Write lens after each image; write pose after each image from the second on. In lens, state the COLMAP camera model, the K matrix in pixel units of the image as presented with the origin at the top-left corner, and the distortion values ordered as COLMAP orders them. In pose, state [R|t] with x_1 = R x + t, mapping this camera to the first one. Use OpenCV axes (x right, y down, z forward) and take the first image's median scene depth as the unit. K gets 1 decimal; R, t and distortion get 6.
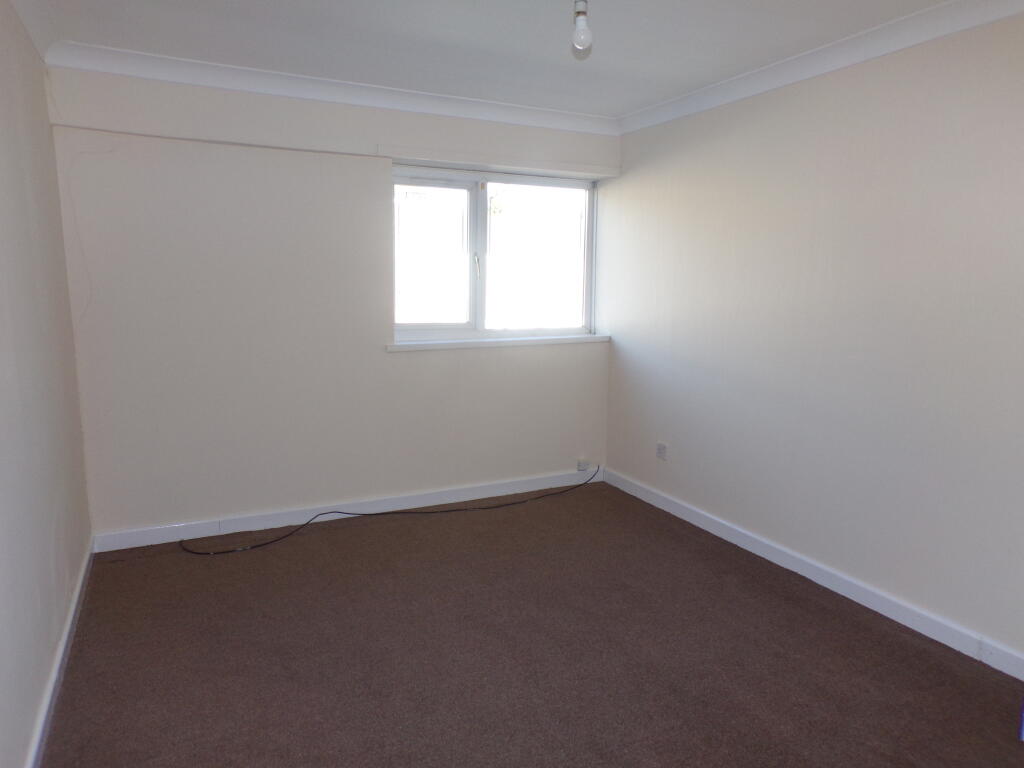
lens RADIAL K [[689.2, 0, 512.0], [0, 689.2, 384.0], [0, 0, 1]] dist [-0.001900, -0.000338]
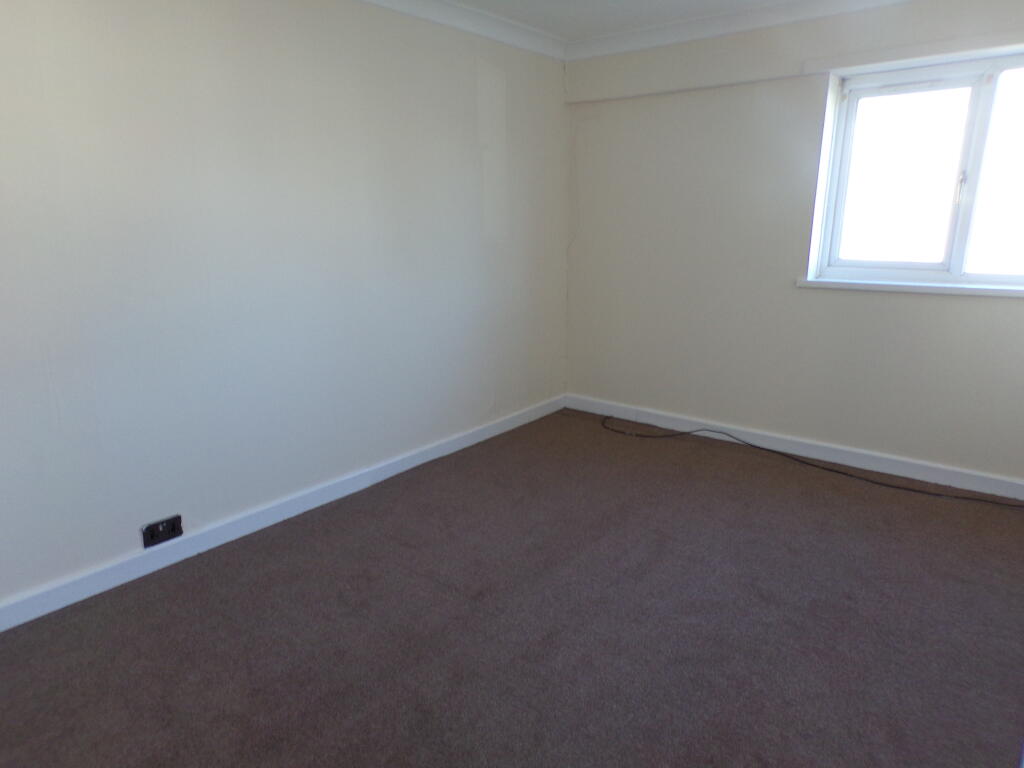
lens RADIAL K [[624.5, 0, 512.0], [0, 624.5, 384.0], [0, 0, 1]] dist [0.002853, 0.001074]
pose [[0.431943, 0.206943, -0.877838, 0.423055], [-0.129589, 0.977461, 0.166663, -0.008281], [0.892543, 0.041769, 0.449025, 0.257043]]
